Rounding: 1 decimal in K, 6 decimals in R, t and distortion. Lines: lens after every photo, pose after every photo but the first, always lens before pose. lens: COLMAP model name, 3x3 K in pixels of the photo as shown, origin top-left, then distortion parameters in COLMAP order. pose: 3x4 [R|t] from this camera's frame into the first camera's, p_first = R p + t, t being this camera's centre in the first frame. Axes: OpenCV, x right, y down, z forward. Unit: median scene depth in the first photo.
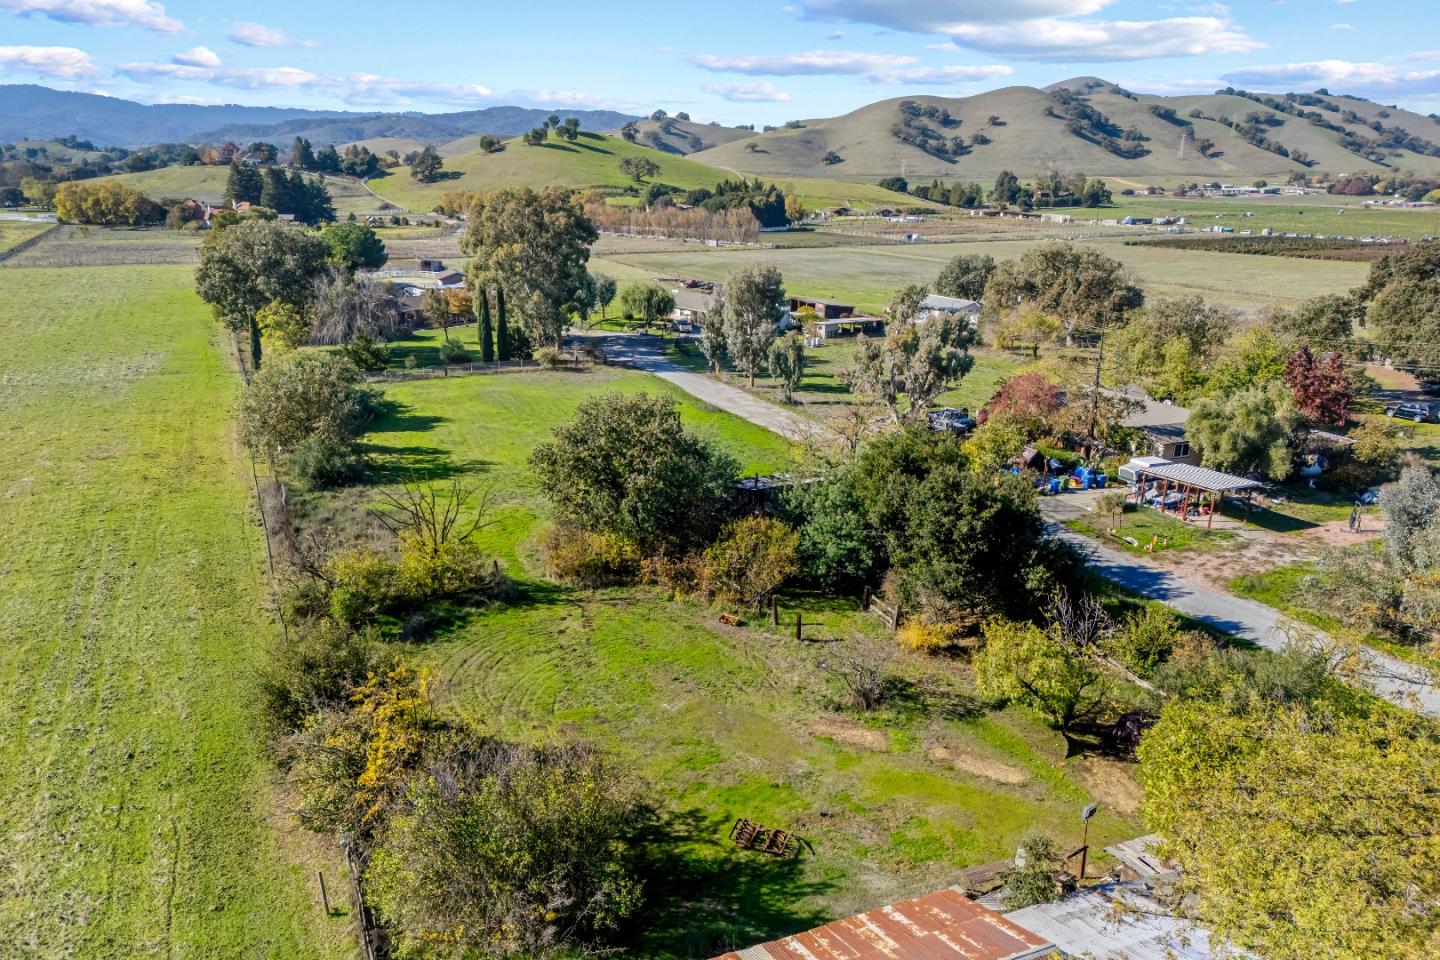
lens RADIAL K [[1061.1, 0, 714.8], [0, 1061.1, 526.8], [0, 0, 1]] dist [0.060030, -0.049146]
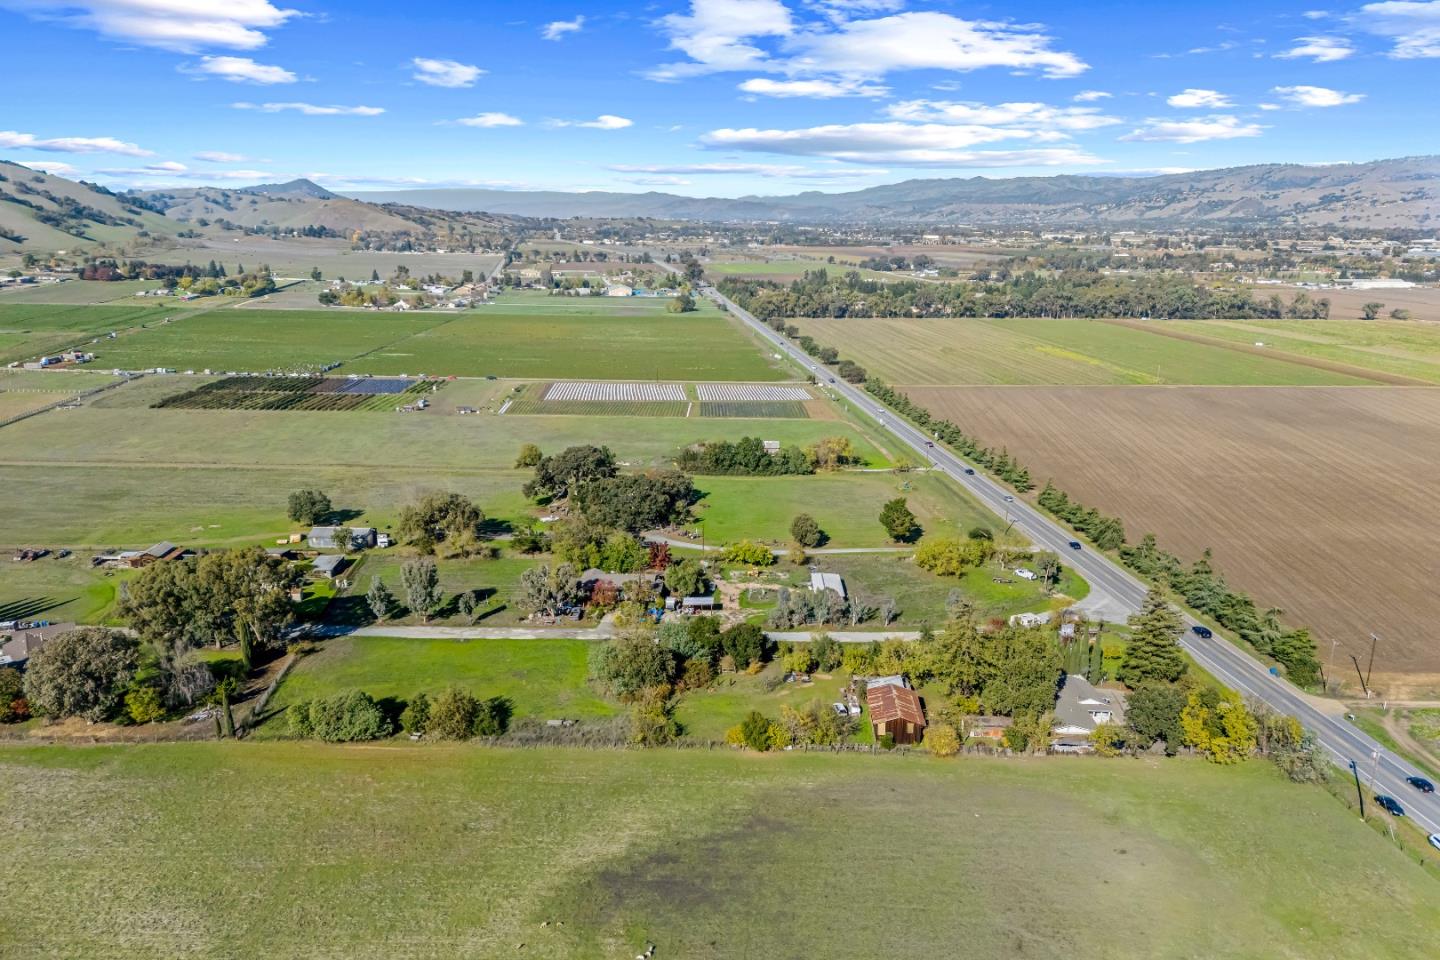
lens RADIAL K [[1061.1, 0, 714.8], [0, 1061.1, 526.8], [0, 0, 1]] dist [0.060030, -0.049146]
pose [[0.450958, -0.261767, 0.853296, -0.246077], [0.285886, 0.948020, 0.139738, -0.078516], [-0.845521, 0.180929, 0.502353, -0.069836]]
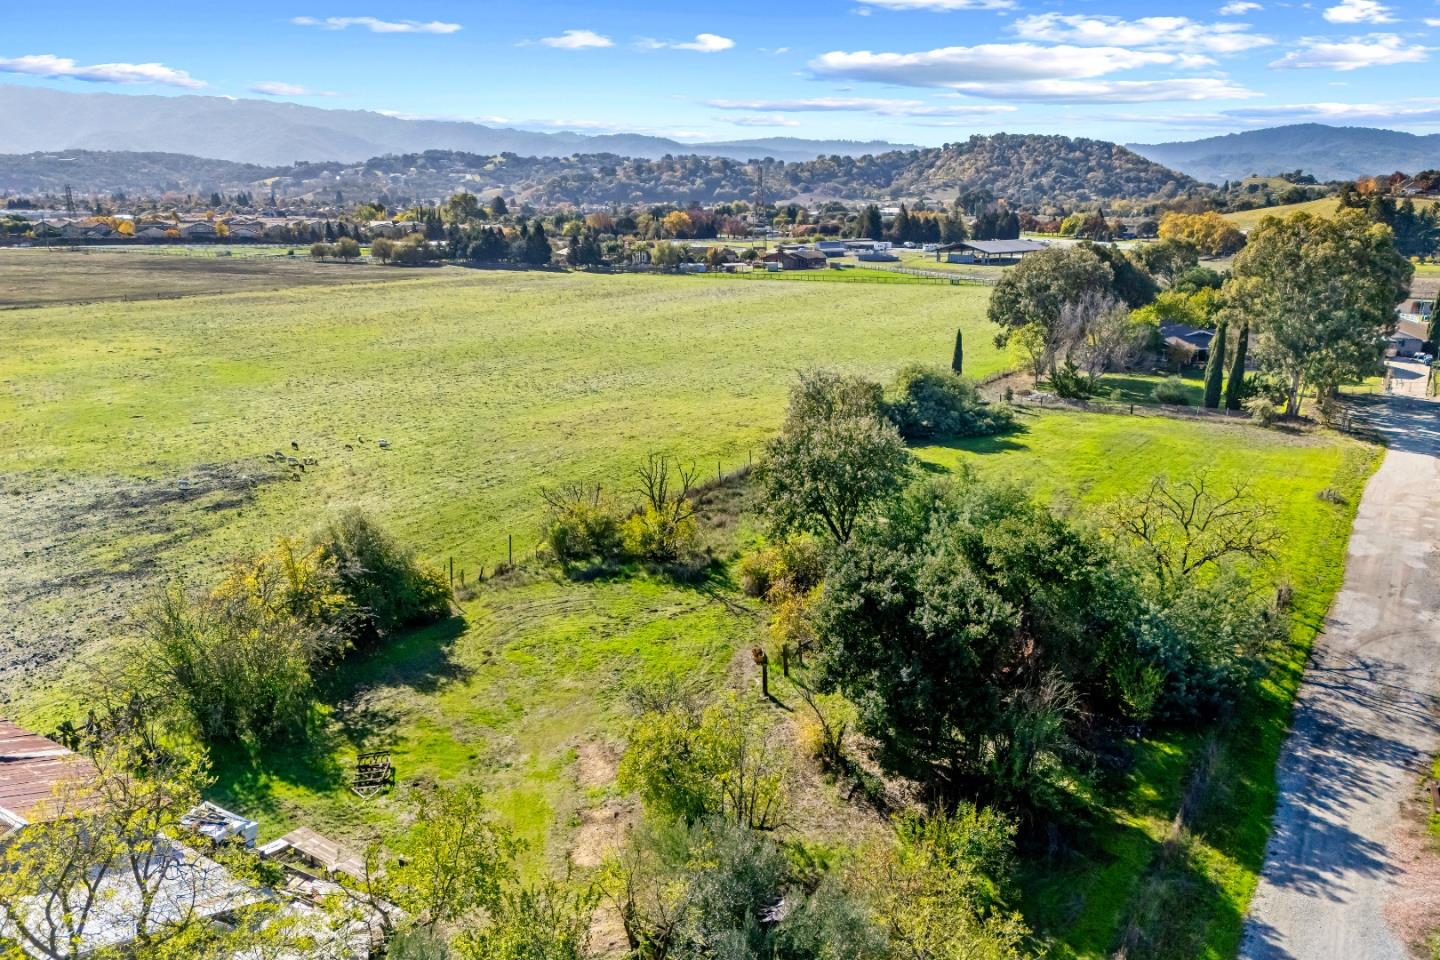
lens RADIAL K [[1069.2, 0, 749.4], [0, 1069.2, 537.4], [0, 0, 1]] dist [0.073729, -0.049035]
pose [[0.558407, 0.240820, -0.793844, 0.068648], [-0.258604, 0.959785, 0.109252, -0.010836], [0.788230, 0.144284, 0.598228, 0.036336]]
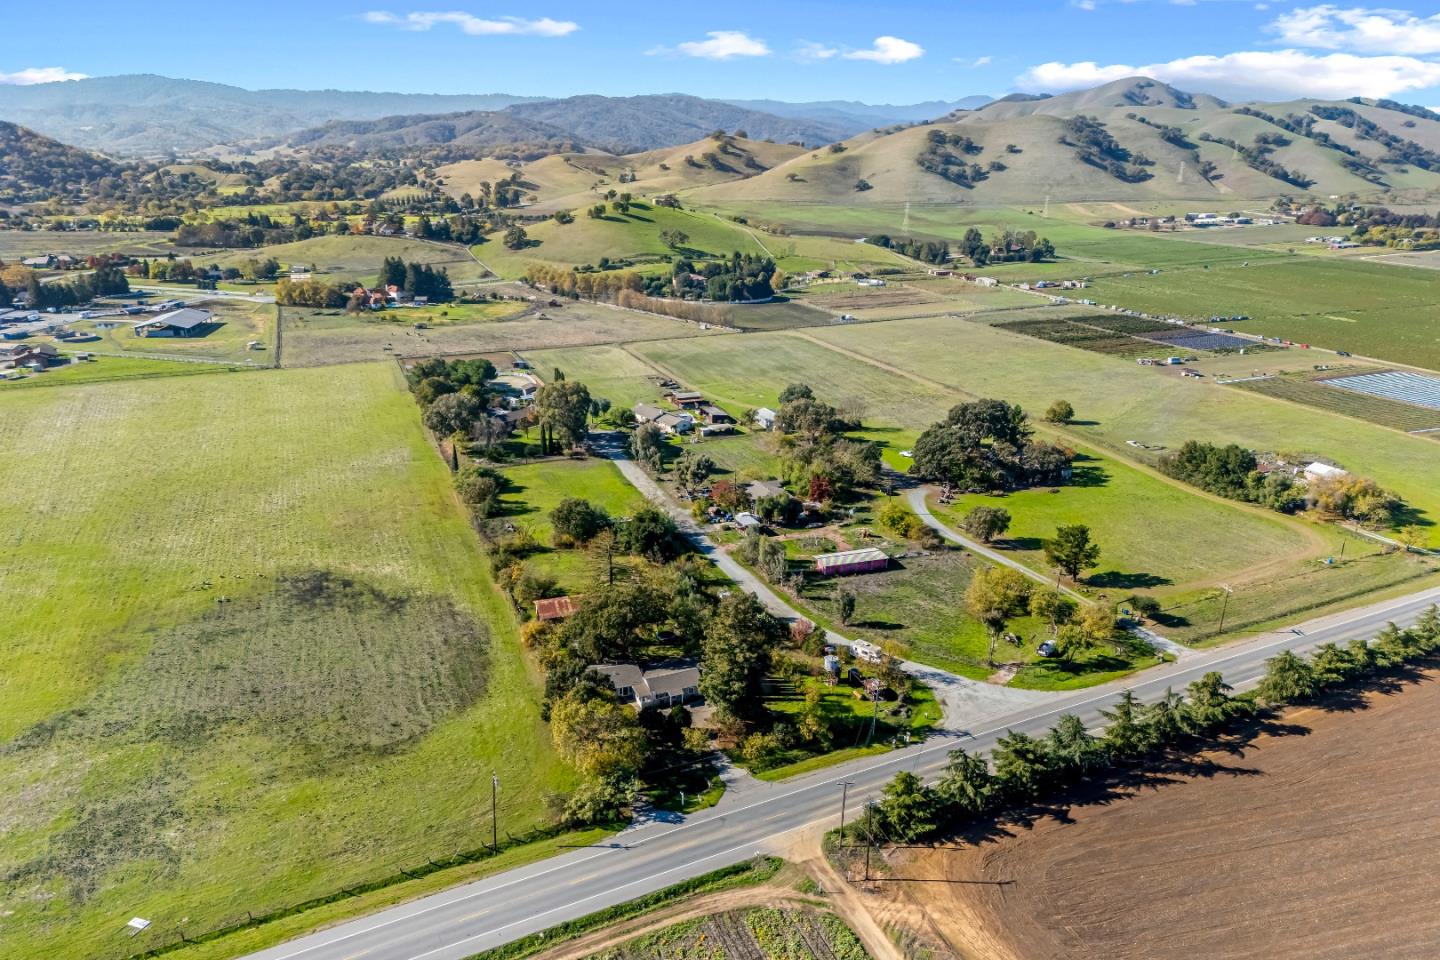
lens RADIAL K [[1037.8, 0, 708.7], [0, 1037.8, 498.8], [0, 0, 1]] dist [0.066467, -0.061097]
pose [[0.997347, 0.018605, -0.070373, 0.067472], [-0.018693, 0.999825, -0.000589, -0.013314], [0.070350, 0.001903, 0.997521, -0.273113]]
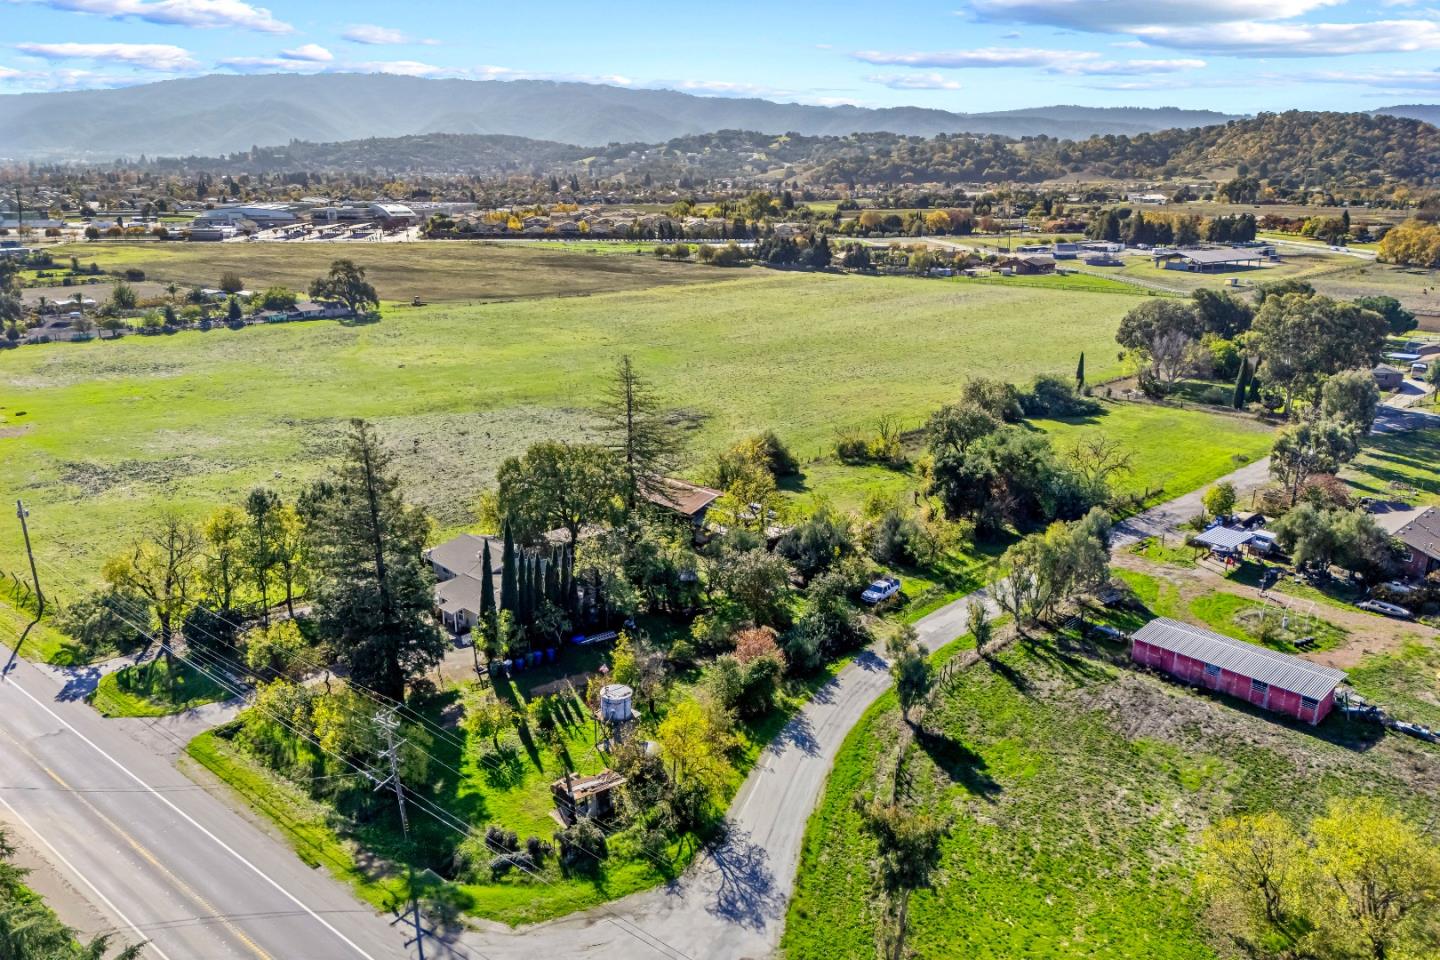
lens RADIAL K [[1045.1, 0, 746.8], [0, 1045.1, 486.9], [0, 0, 1]] dist [0.086034, -0.075498]
pose [[0.339444, 0.266637, -0.902043, 0.194095], [-0.299880, 0.939617, 0.164897, -0.019758], [0.891543, 0.214532, 0.398907, -0.032904]]
